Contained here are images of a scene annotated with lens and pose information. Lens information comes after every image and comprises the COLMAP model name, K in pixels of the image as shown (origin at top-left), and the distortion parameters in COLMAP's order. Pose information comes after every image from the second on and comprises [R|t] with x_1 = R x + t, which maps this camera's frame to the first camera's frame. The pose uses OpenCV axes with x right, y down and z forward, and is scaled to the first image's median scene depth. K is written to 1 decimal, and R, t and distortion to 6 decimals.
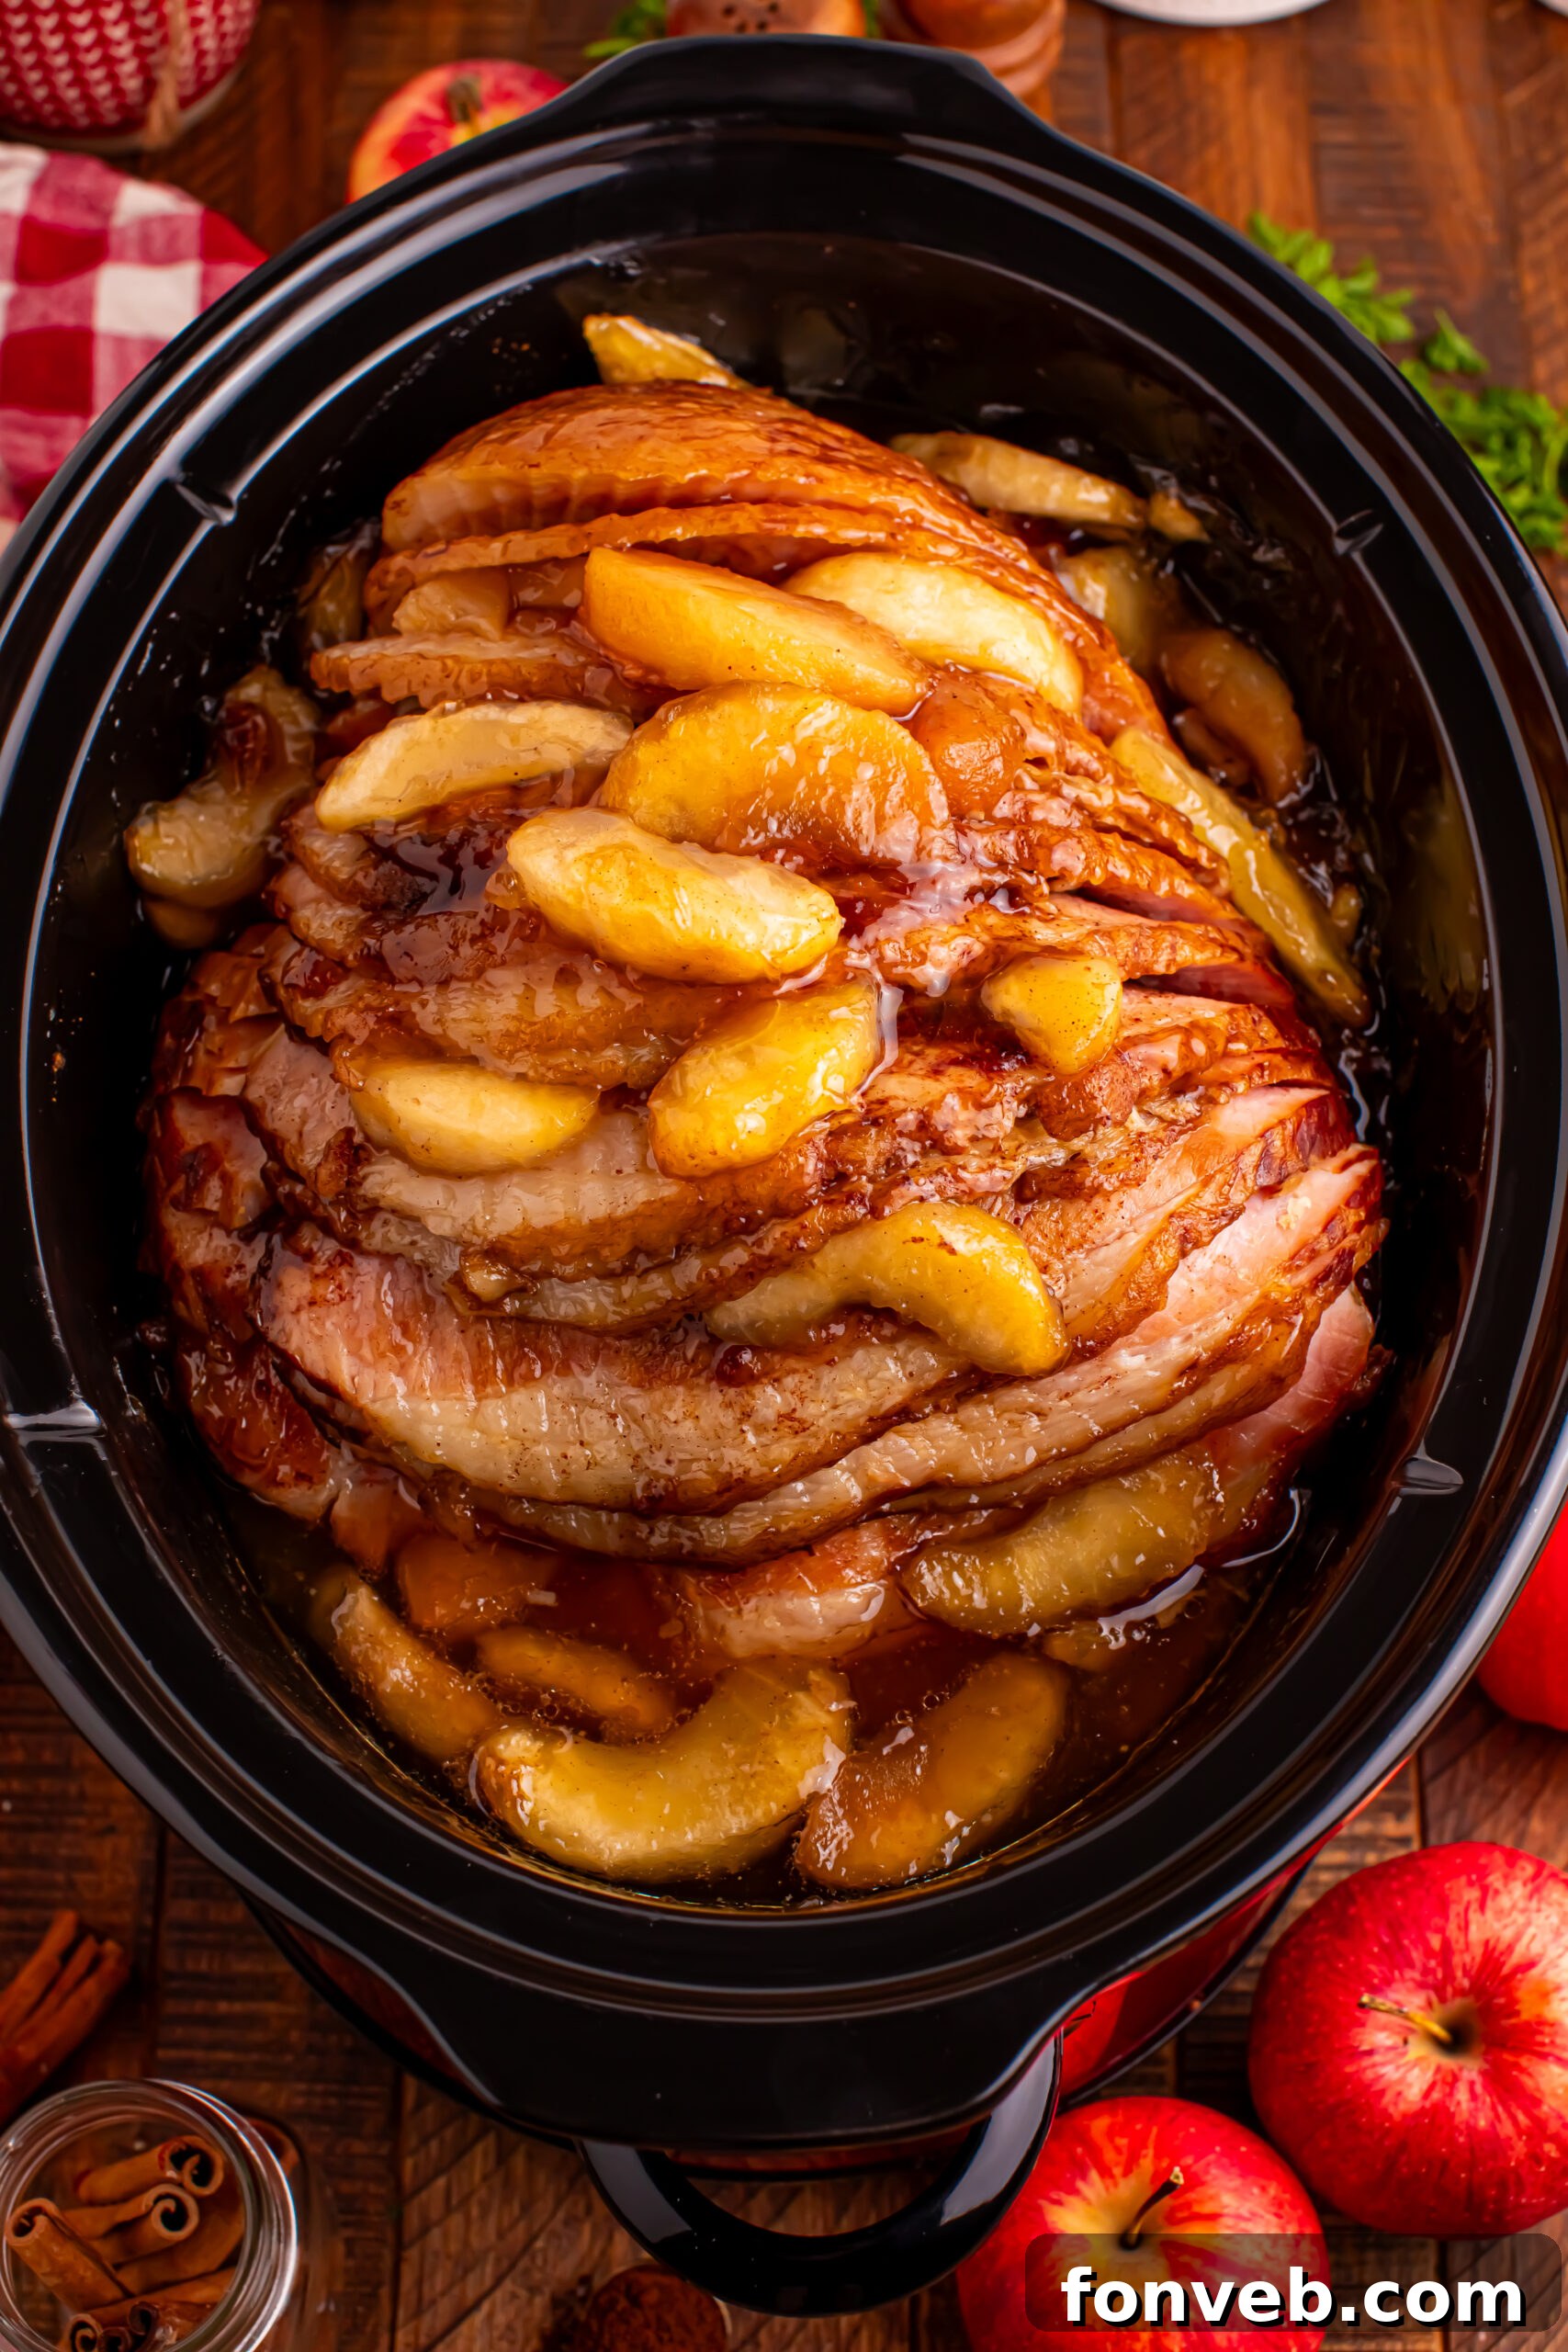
lens RADIAL K [[3516.8, 0, 800.8], [0, 3516.8, 1155.0], [0, 0, 1]] dist [-0.196726, 0.000000]
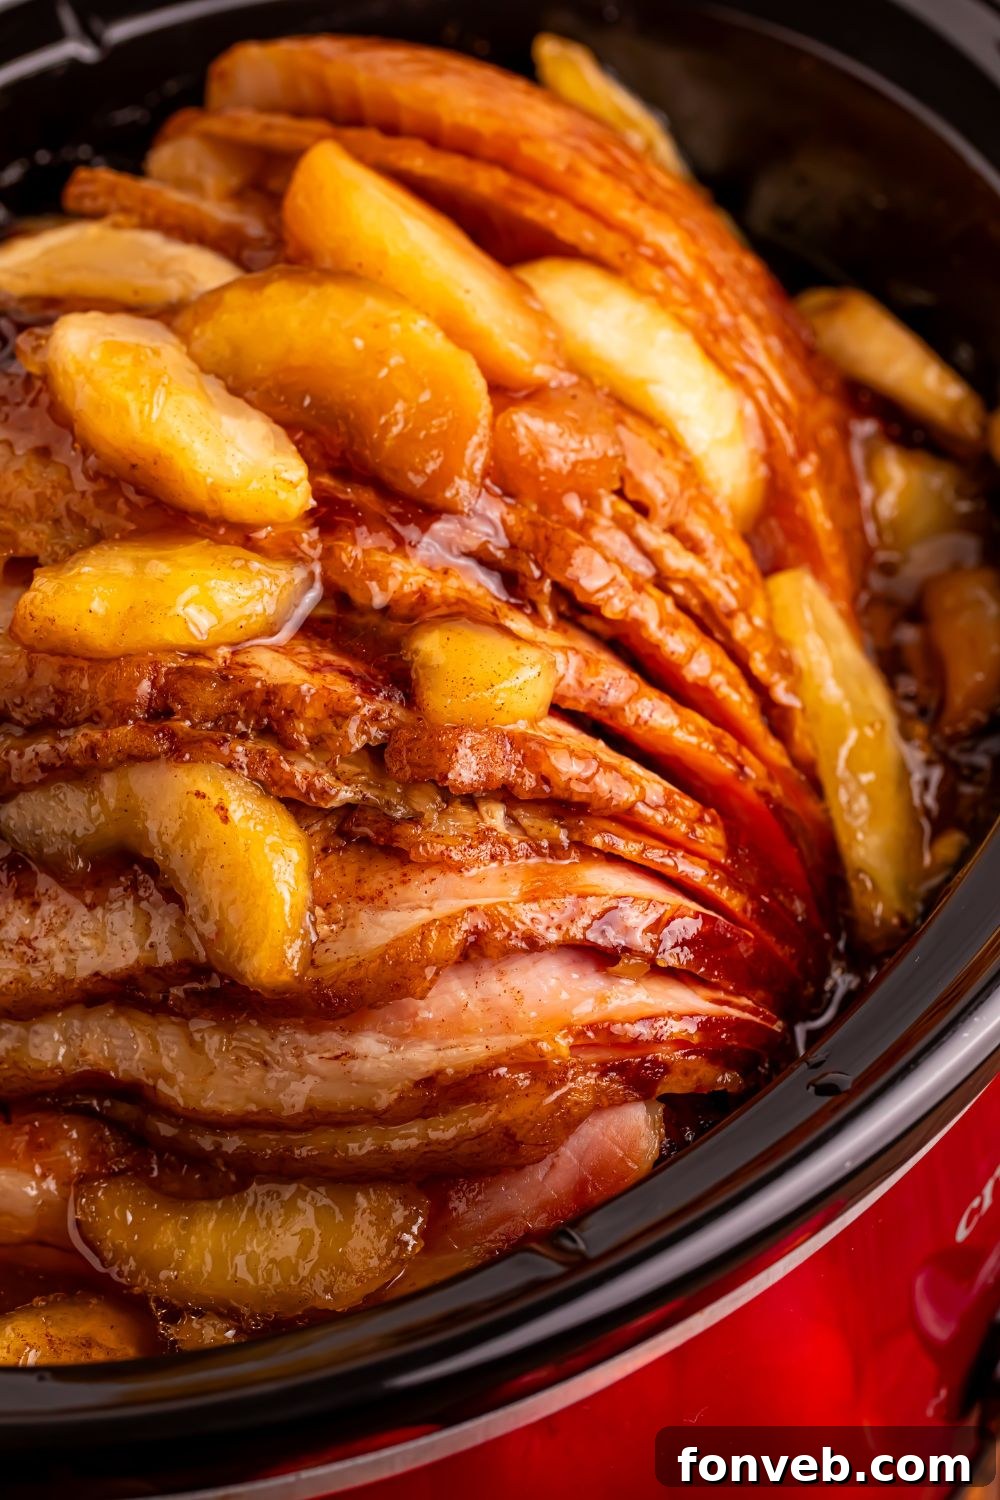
lens RADIAL K [[4749.6, 0, 500.9], [0, 4749.6, 763.3], [0, 0, 1]] dist [-0.014077, 0.000000]
pose [[0.862302, 0.377901, -0.337085, 0.506652], [-0.456108, 0.868791, -0.192789, 0.215879], [0.220002, 0.319989, 0.921524, -0.159067]]
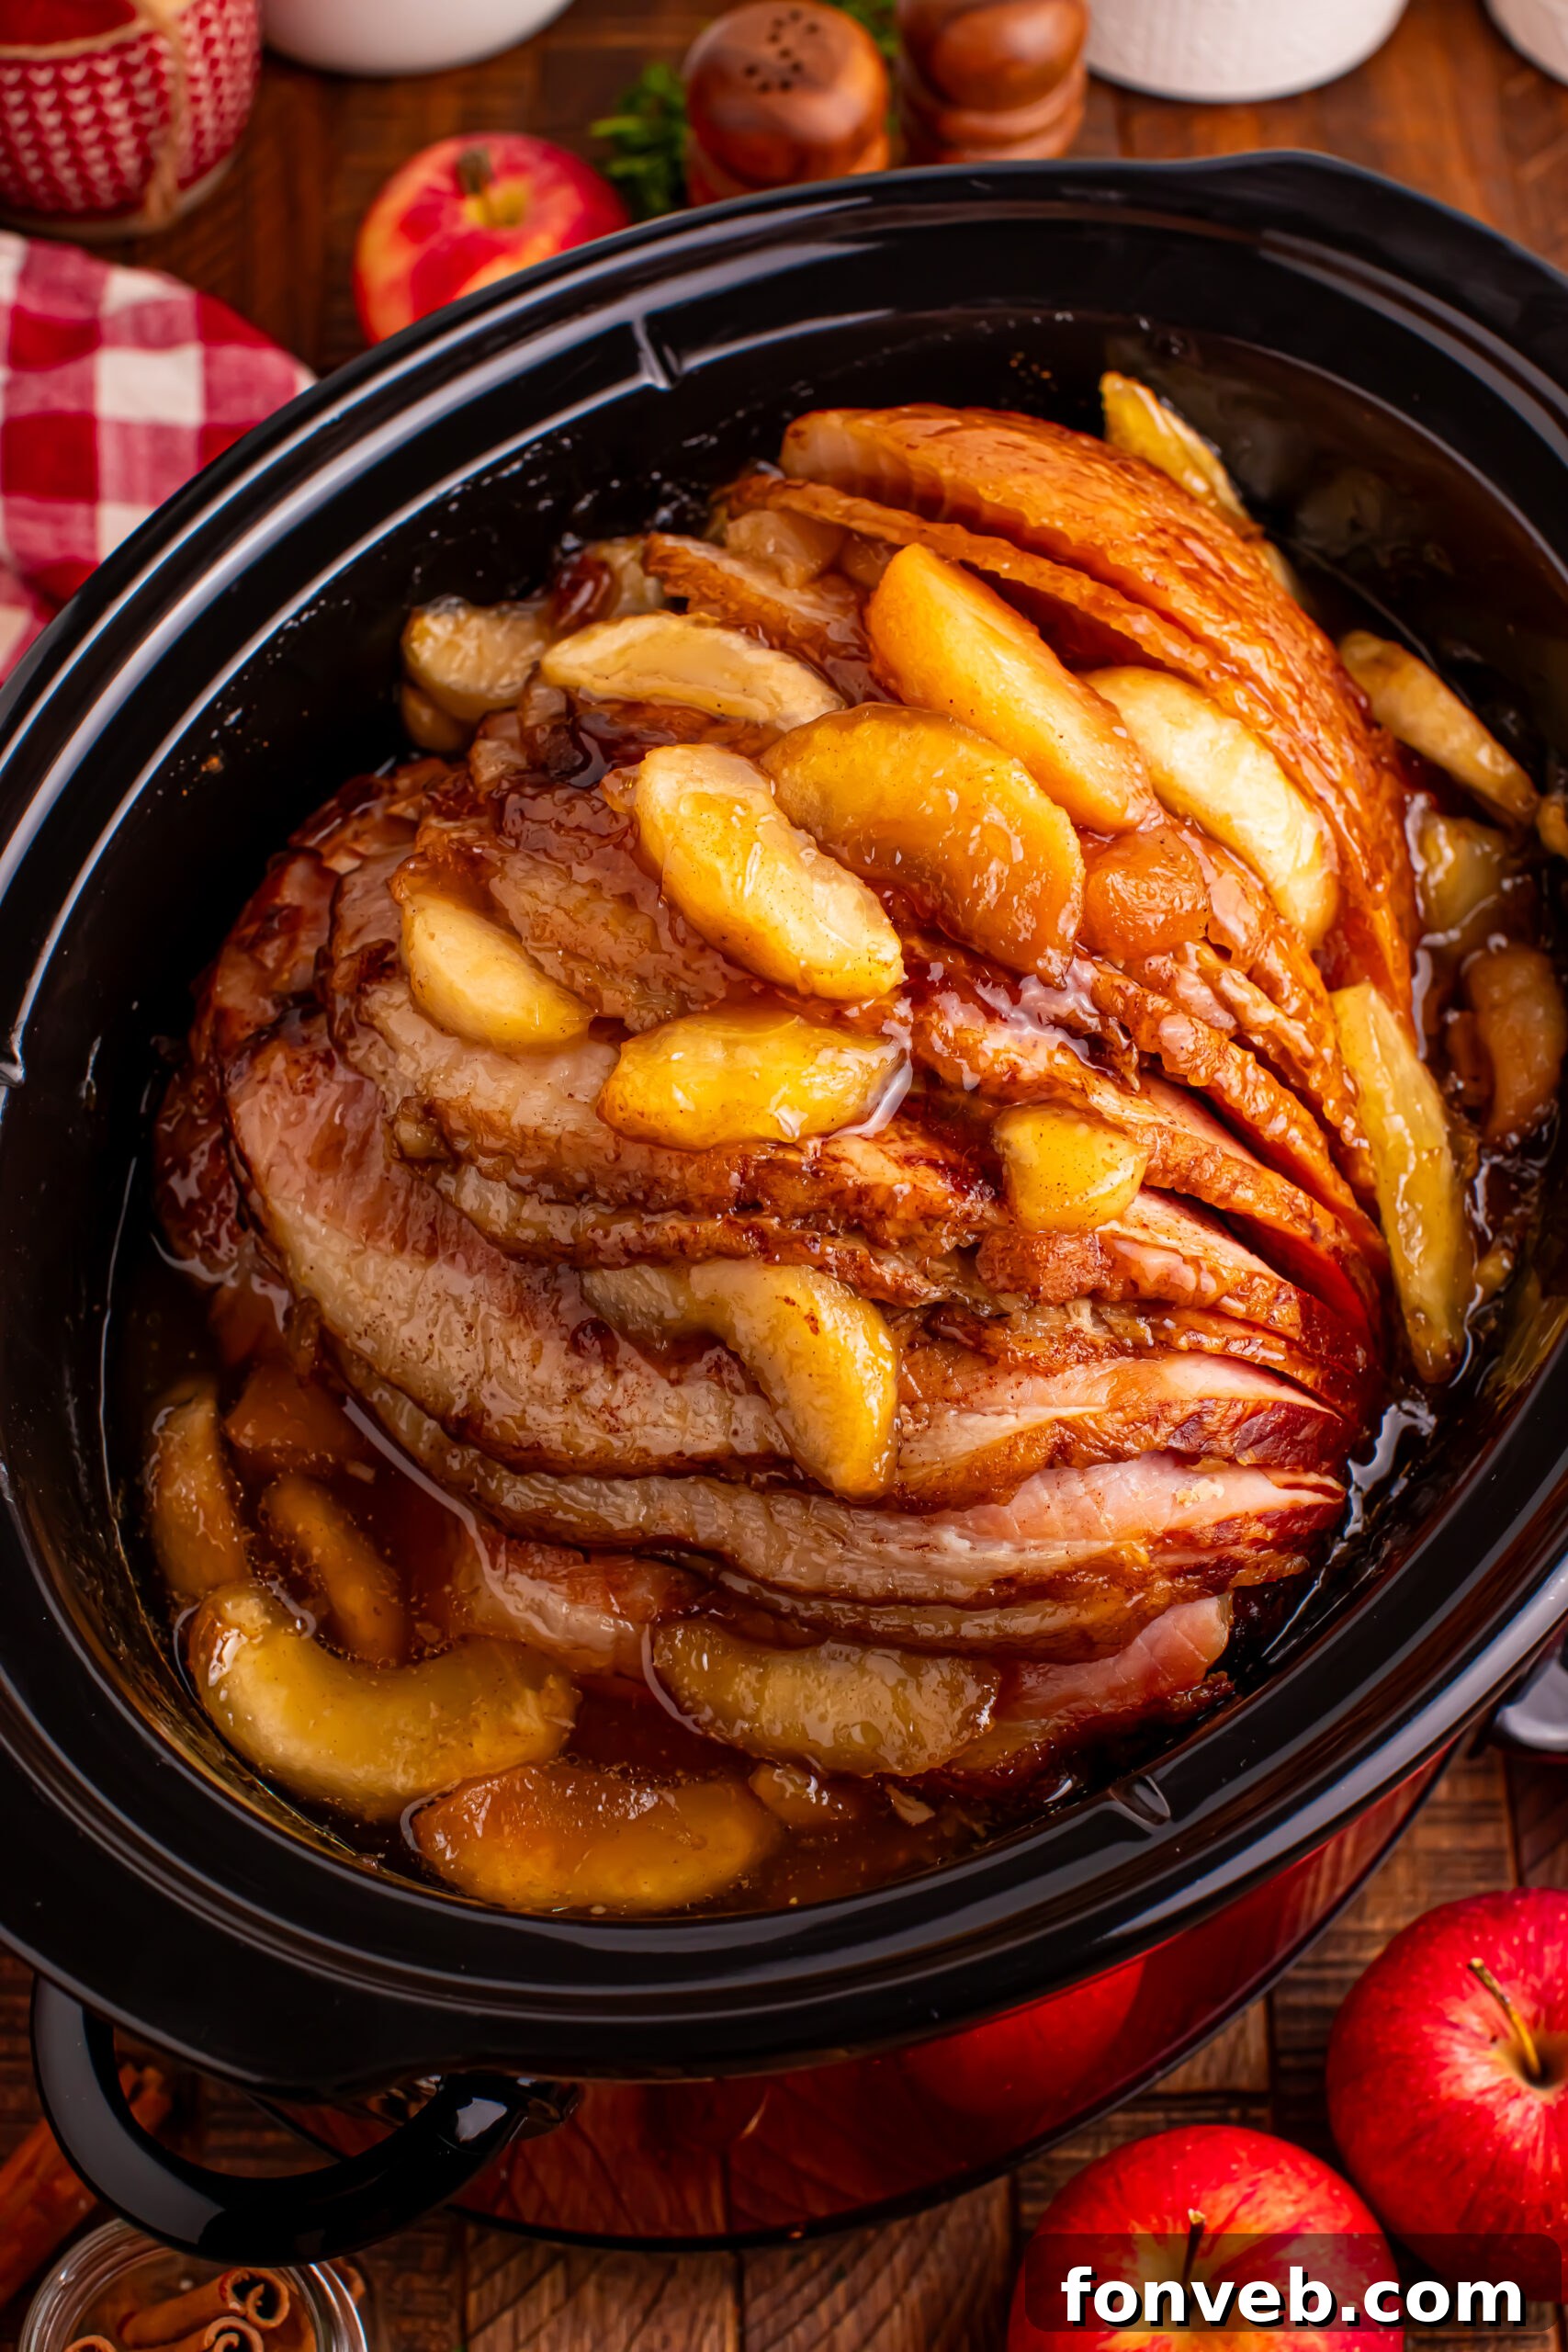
lens RADIAL K [[3516.8, 0, 825.5], [0, 3516.8, 1160.0], [0, 0, 1]] dist [-0.196726, 0.000000]
pose [[0.848860, 0.467951, -0.245885, 0.242733], [-0.481946, 0.876193, 0.003706, -0.016361], [0.217177, 0.115357, 0.969292, 0.080744]]
